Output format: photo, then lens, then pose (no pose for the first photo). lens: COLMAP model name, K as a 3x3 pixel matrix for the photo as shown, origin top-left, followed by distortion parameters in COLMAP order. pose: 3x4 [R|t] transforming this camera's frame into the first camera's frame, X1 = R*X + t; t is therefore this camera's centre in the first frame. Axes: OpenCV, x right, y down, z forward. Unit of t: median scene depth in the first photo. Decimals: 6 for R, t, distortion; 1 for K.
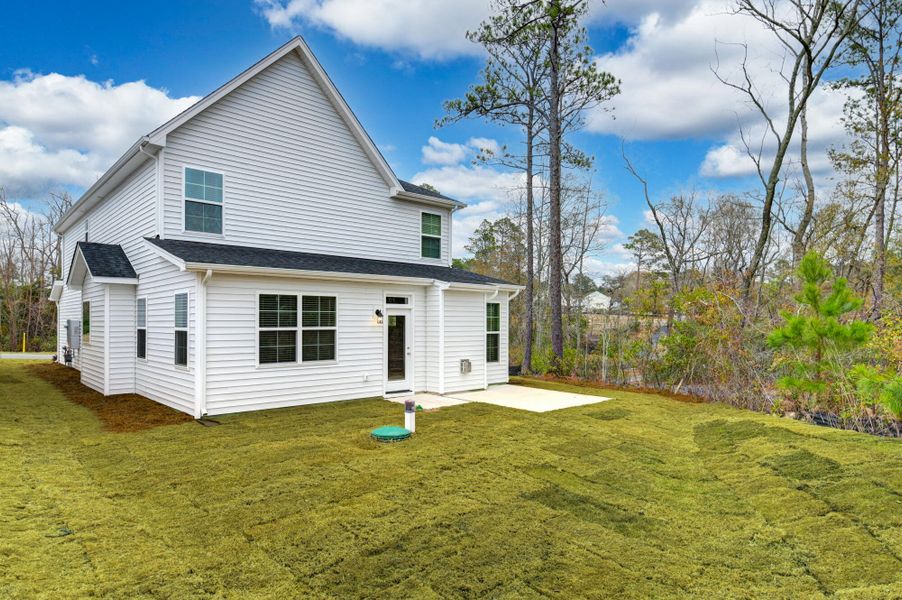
lens RADIAL K [[520.8, 0, 450.6], [0, 520.8, 322.0], [0, 0, 1]] dist [0.000951, -0.000002]
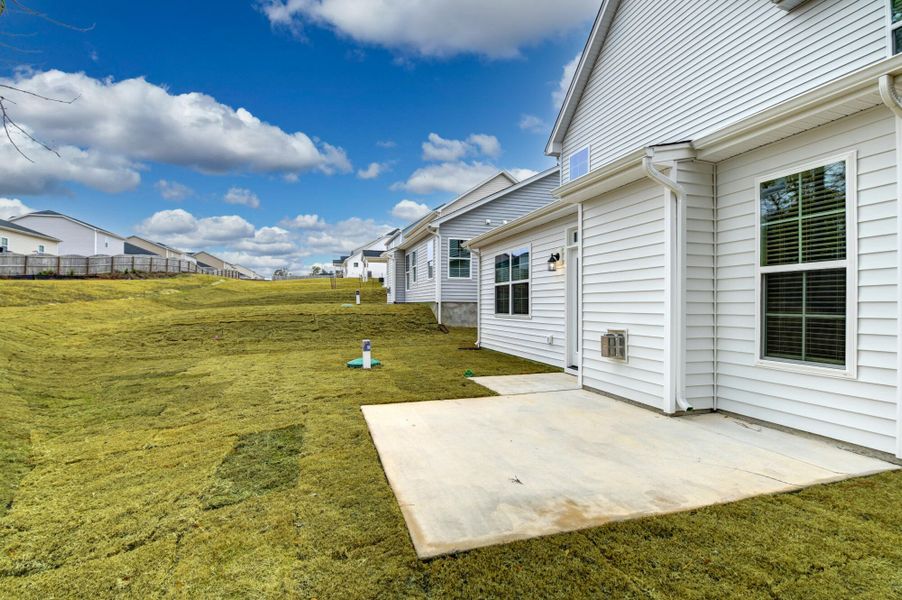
lens RADIAL K [[407.4, 0, 451.0], [0, 407.4, 300.0], [0, 0, 1]] dist [0.000569, -0.000199]
pose [[-0.430685, -0.016955, -0.902343, 0.502626], [-0.003780, 0.999849, -0.016983, 0.059321], [0.902494, -0.003904, -0.430684, 1.189925]]
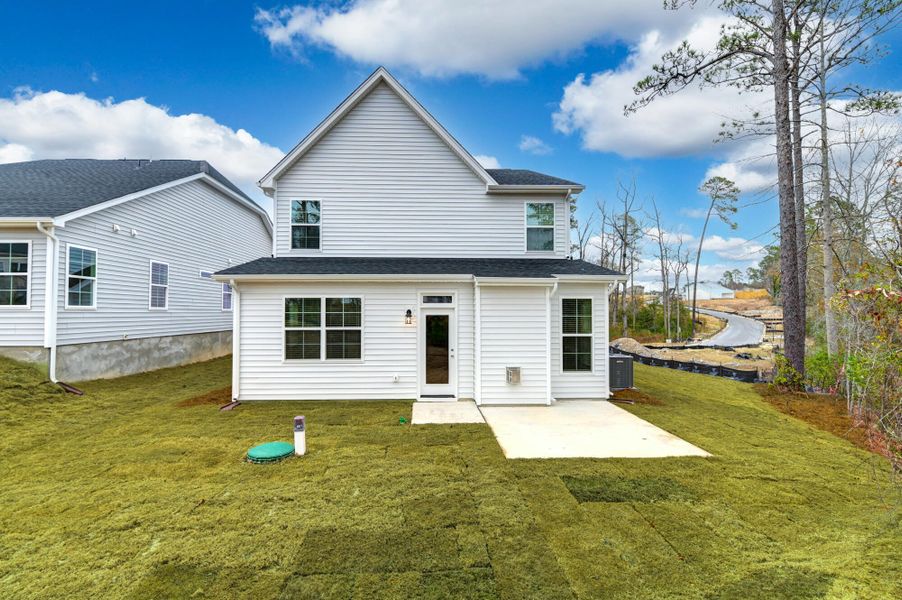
lens RADIAL K [[407.4, 0, 451.0], [0, 407.4, 300.0], [0, 0, 1]] dist [0.000569, -0.000199]
pose [[0.761073, -0.019933, -0.648360, 0.441481], [0.001624, 0.999583, -0.028824, -0.020829], [0.648664, 0.020884, 0.760788, 0.498453]]
